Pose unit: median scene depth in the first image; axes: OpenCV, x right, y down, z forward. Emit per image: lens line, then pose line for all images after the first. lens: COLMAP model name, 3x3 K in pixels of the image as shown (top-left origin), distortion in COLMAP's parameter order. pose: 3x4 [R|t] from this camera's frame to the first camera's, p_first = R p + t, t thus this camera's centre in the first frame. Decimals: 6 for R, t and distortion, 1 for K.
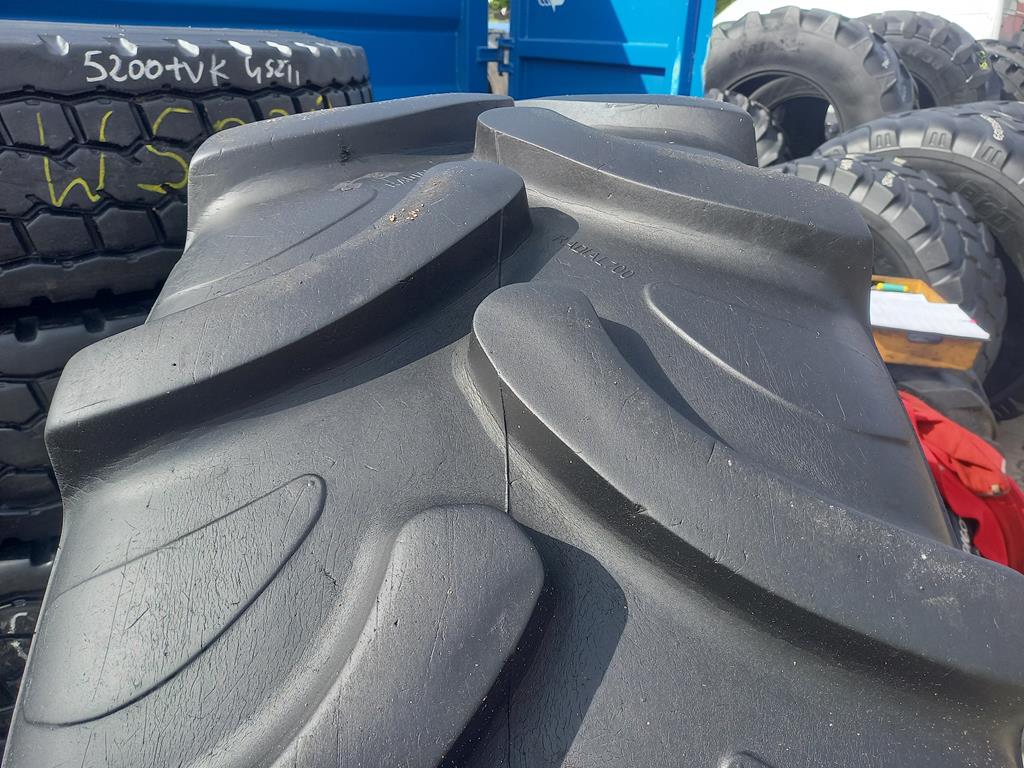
lens RADIAL K [[757.5, 0, 515.4], [0, 757.5, 381.5], [0, 0, 1]] dist [0.005433, -0.013615]
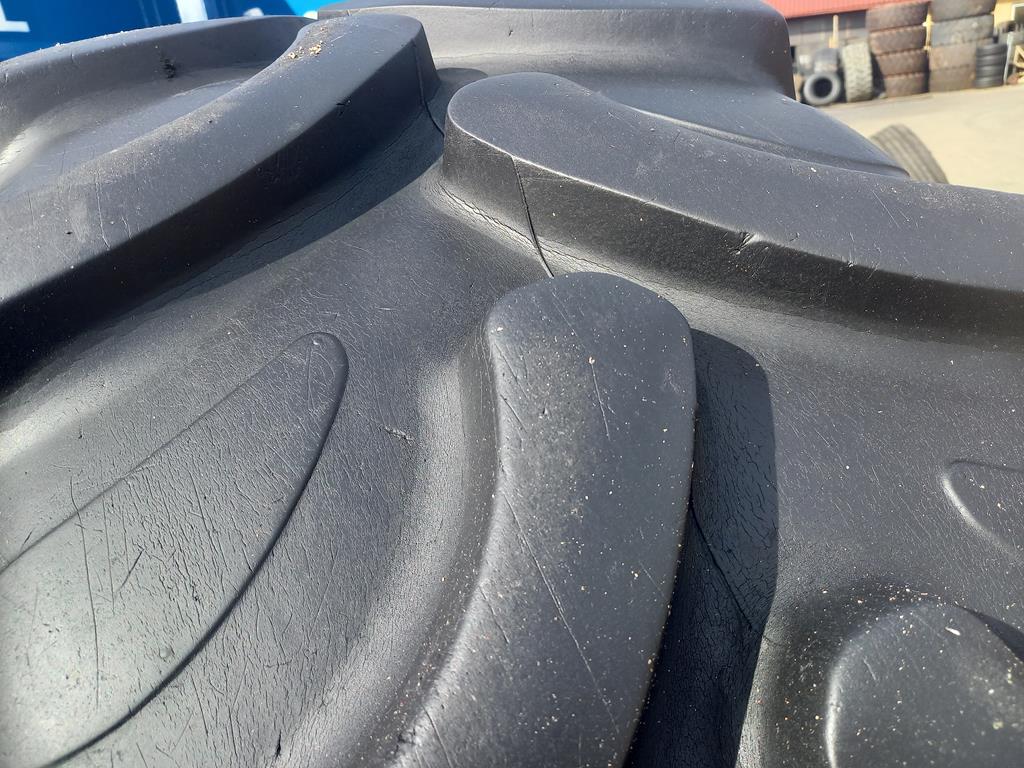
lens RADIAL K [[757.5, 0, 511.7], [0, 757.5, 386.3], [0, 0, 1]] dist [0.005433, -0.013615]
pose [[0.927078, -0.258754, 0.271245, -0.338915], [0.279397, 0.959352, -0.039768, 0.285451], [-0.249929, 0.112653, 0.961689, 0.285599]]
